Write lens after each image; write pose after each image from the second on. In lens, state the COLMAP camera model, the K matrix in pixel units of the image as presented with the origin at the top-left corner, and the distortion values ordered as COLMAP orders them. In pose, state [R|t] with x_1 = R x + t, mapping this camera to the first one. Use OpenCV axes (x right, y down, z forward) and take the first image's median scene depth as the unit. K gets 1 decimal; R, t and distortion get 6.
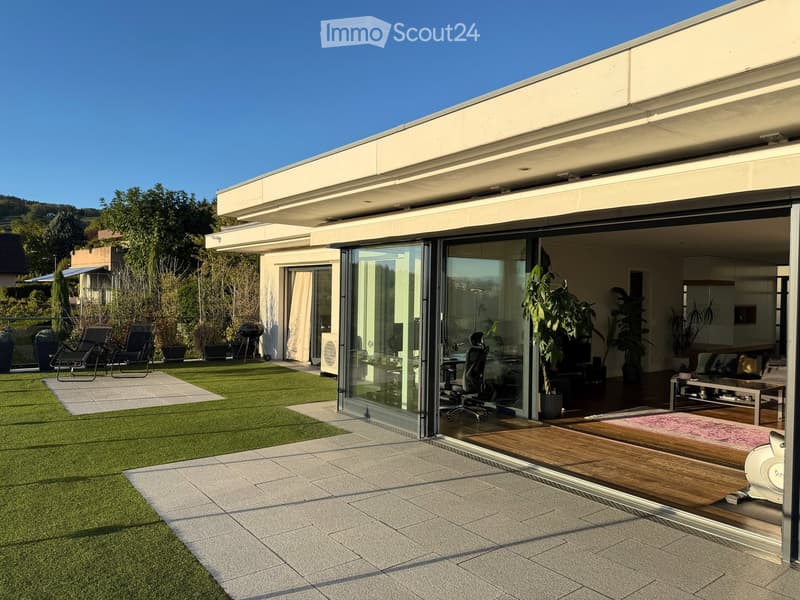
lens RADIAL K [[568.0, 0, 400.1], [0, 568.0, 301.3], [0, 0, 1]] dist [0.023488, -0.033698]
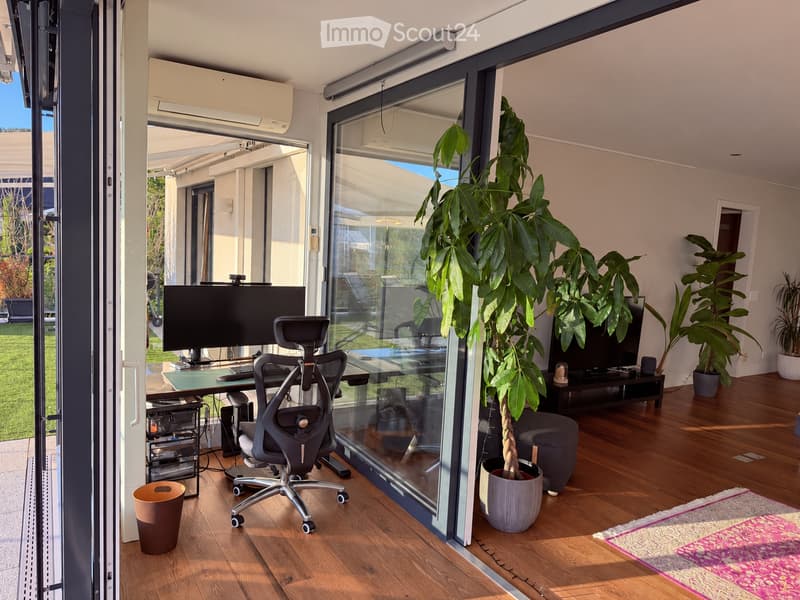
lens RADIAL K [[568.0, 0, 404.1], [0, 568.0, 302.6], [0, 0, 1]] dist [0.023488, -0.033698]
pose [[0.994505, 0.047234, -0.093425, 0.130984], [-0.039030, 0.995375, 0.087778, 0.004246], [0.097139, -0.083649, 0.991749, 0.356395]]
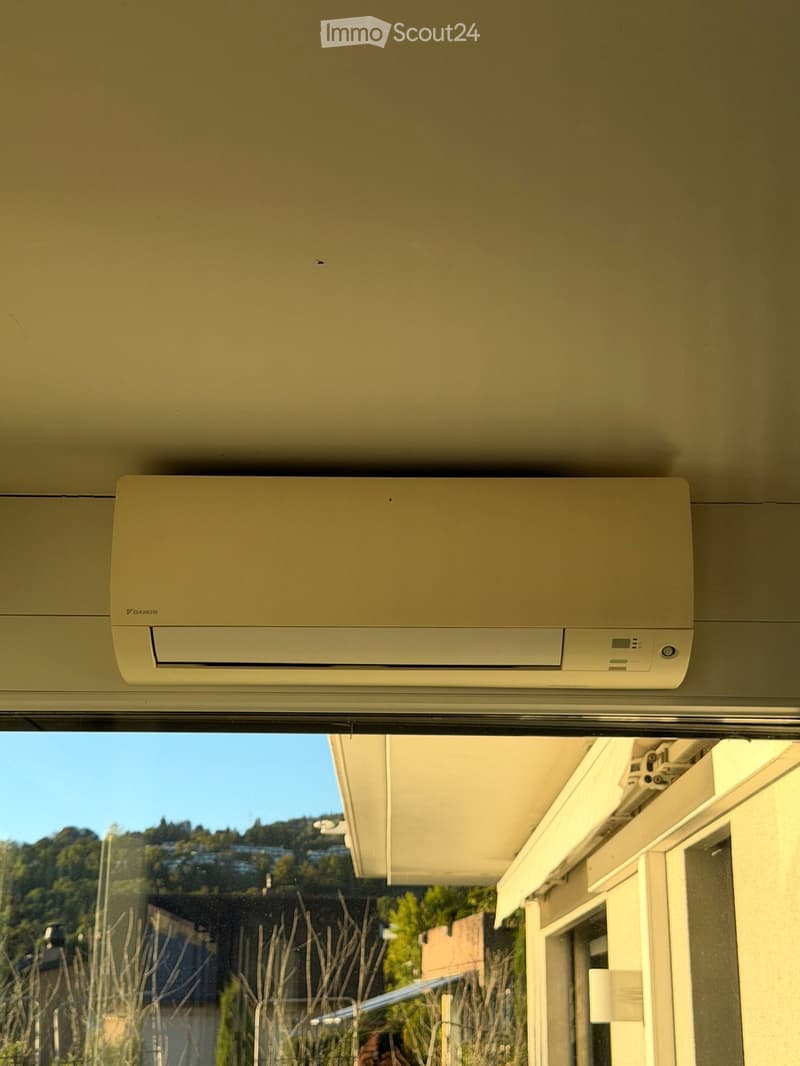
lens RADIAL K [[1559.2, 0, 416.1], [0, 1559.2, 486.0], [0, 0, 1]] dist [0.050424, 0.000000]
pose [[0.803563, -0.208684, -0.557438, 0.118747], [0.000187, 0.936614, -0.350364, -0.013543], [0.595219, 0.281435, 0.752667, 0.499208]]
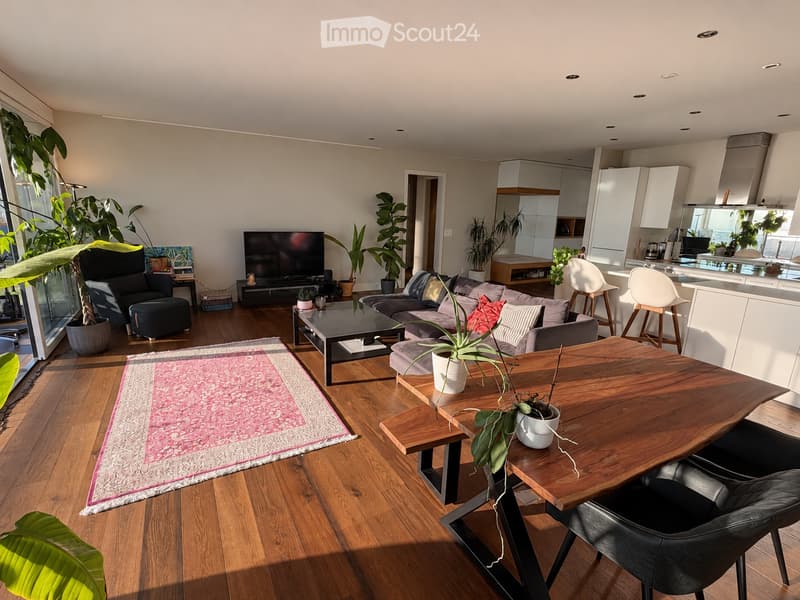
lens RADIAL K [[390.2, 0, 403.1], [0, 390.2, 299.7], [0, 0, 1]] dist [0.006471, -0.000435]
pose [[0.991844, 0.046241, -0.118775, 0.445396], [-0.020061, 0.976891, 0.212796, 0.008466], [0.125870, -0.208678, 0.969851, 0.336847]]
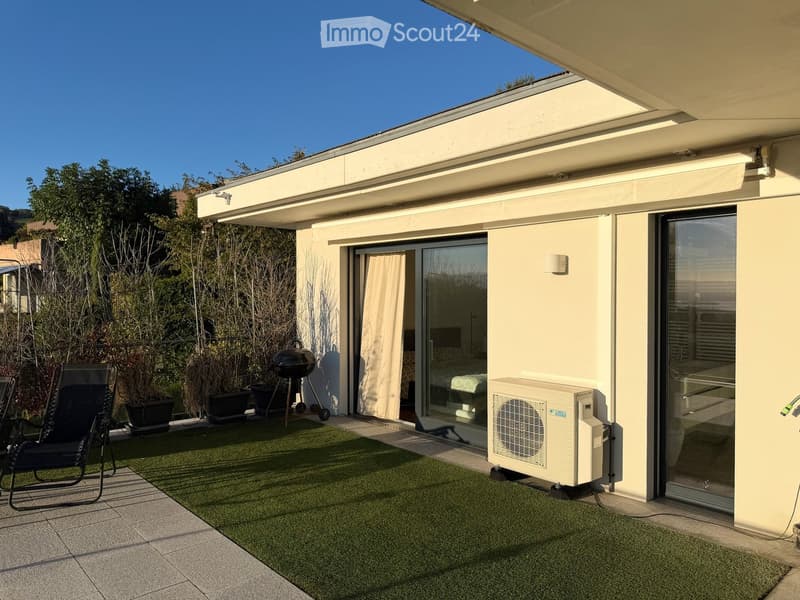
lens RADIAL K [[568.0, 0, 394.4], [0, 568.0, 292.1], [0, 0, 1]] dist [0.023488, -0.033698]
pose [[0.997000, -0.015219, 0.075891, -0.212010], [0.016373, 0.999759, -0.014602, -0.007726], [-0.075650, 0.015800, 0.997009, 0.464674]]
